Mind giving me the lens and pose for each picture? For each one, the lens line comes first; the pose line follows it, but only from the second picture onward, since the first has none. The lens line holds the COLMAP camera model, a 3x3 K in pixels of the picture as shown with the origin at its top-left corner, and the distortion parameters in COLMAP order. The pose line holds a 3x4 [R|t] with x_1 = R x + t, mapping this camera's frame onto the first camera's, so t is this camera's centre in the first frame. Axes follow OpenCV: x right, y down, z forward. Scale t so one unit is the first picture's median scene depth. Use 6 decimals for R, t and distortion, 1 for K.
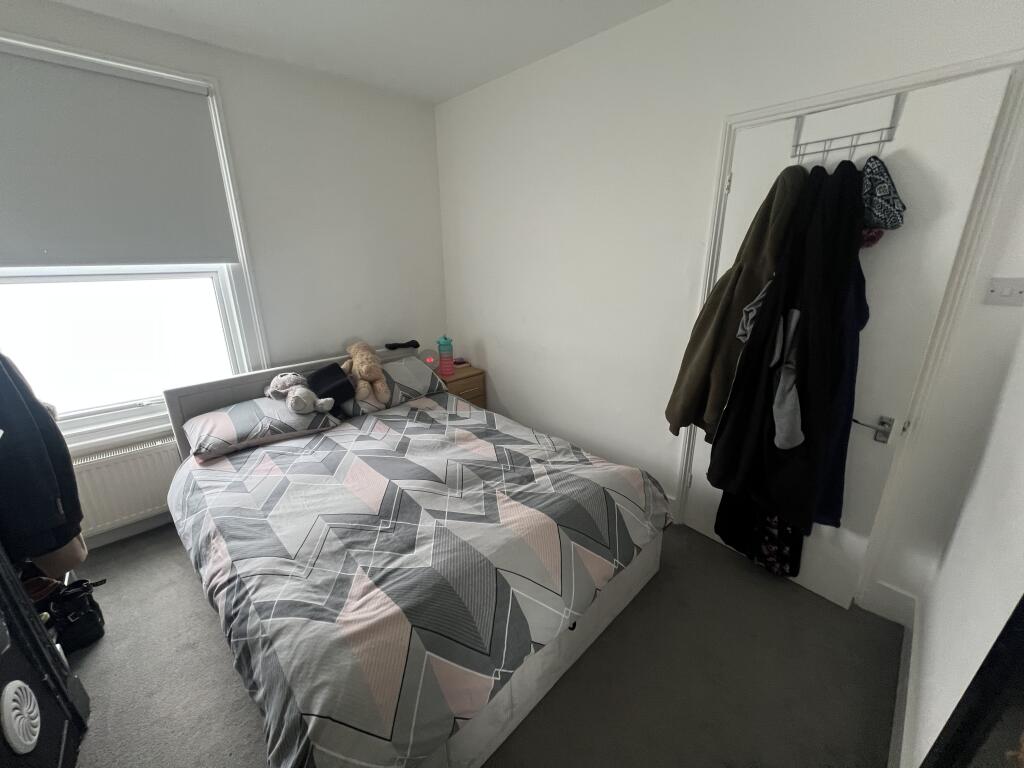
lens RADIAL K [[406.5, 0, 512.0], [0, 406.5, 384.0], [0, 0, 1]] dist [-0.000183, 0.000048]
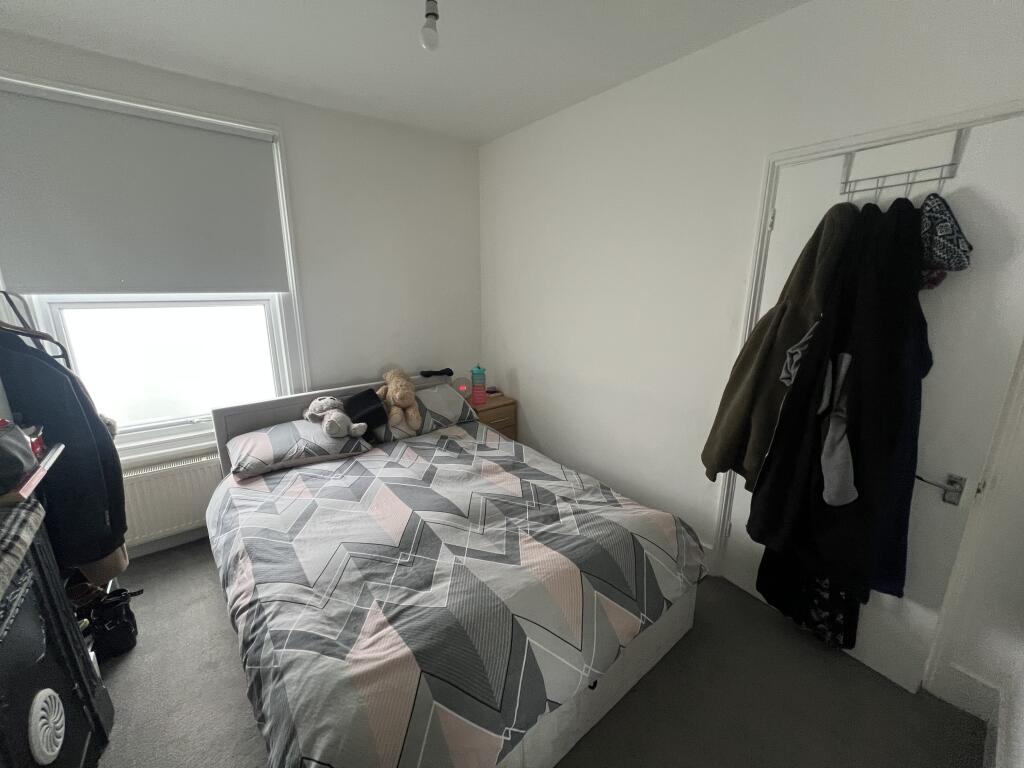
lens RADIAL K [[406.5, 0, 512.0], [0, 406.5, 384.0], [0, 0, 1]] dist [-0.000183, 0.000048]
pose [[0.995274, 0.035106, -0.090542, 0.021016], [-0.040889, 0.997187, -0.062822, -0.021267], [0.088081, 0.066227, 0.993909, 0.011877]]
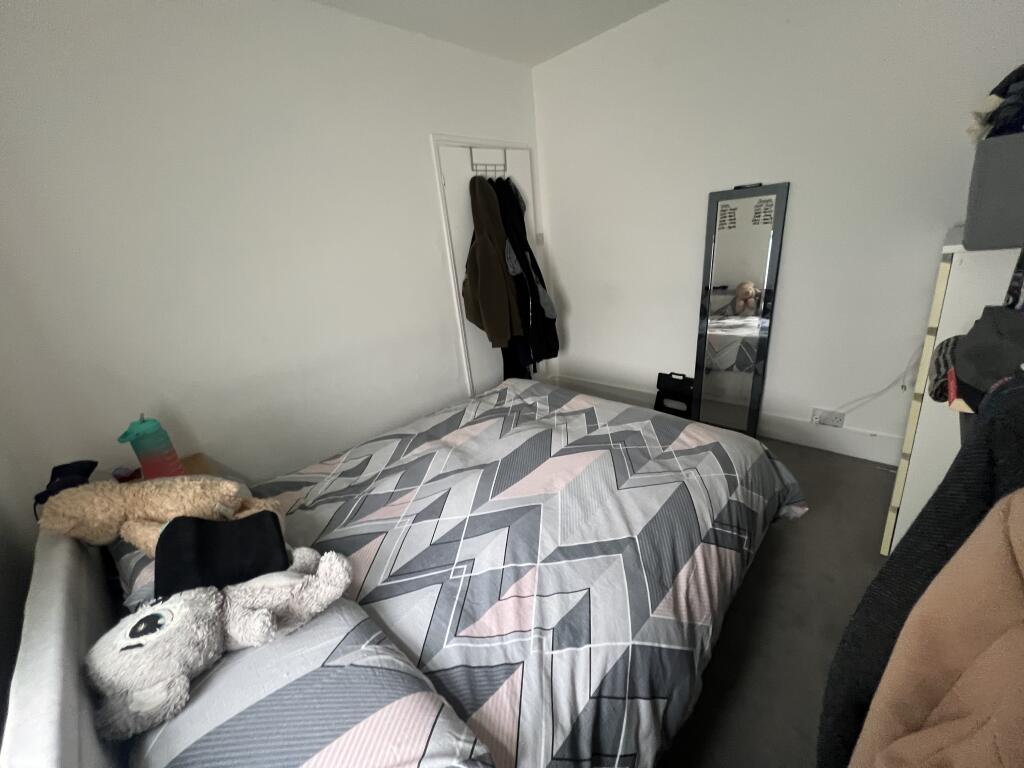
lens RADIAL K [[406.5, 0, 512.0], [0, 406.5, 384.0], [0, 0, 1]] dist [-0.000183, 0.000048]
pose [[-0.025656, -0.326533, 0.944837, -1.181819], [0.399601, 0.863003, 0.309103, -0.237826], [-0.916330, 0.385488, 0.108342, 0.973194]]
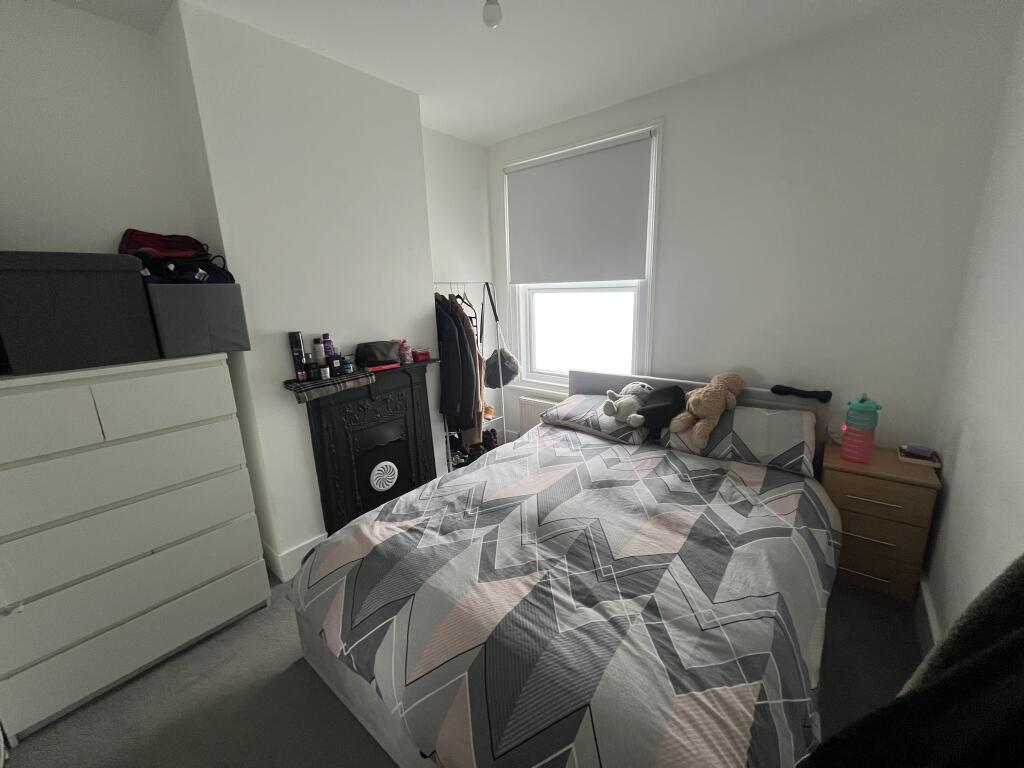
lens RADIAL K [[407.5, 0, 512.0], [0, 407.5, 384.0], [0, 0, 1]] dist [-0.000935, 0.000022]
pose [[0.117091, 0.236531, -0.964543, 0.639996], [-0.265194, 0.943403, 0.199153, -0.218135], [0.957059, 0.232472, 0.173191, 0.744973]]
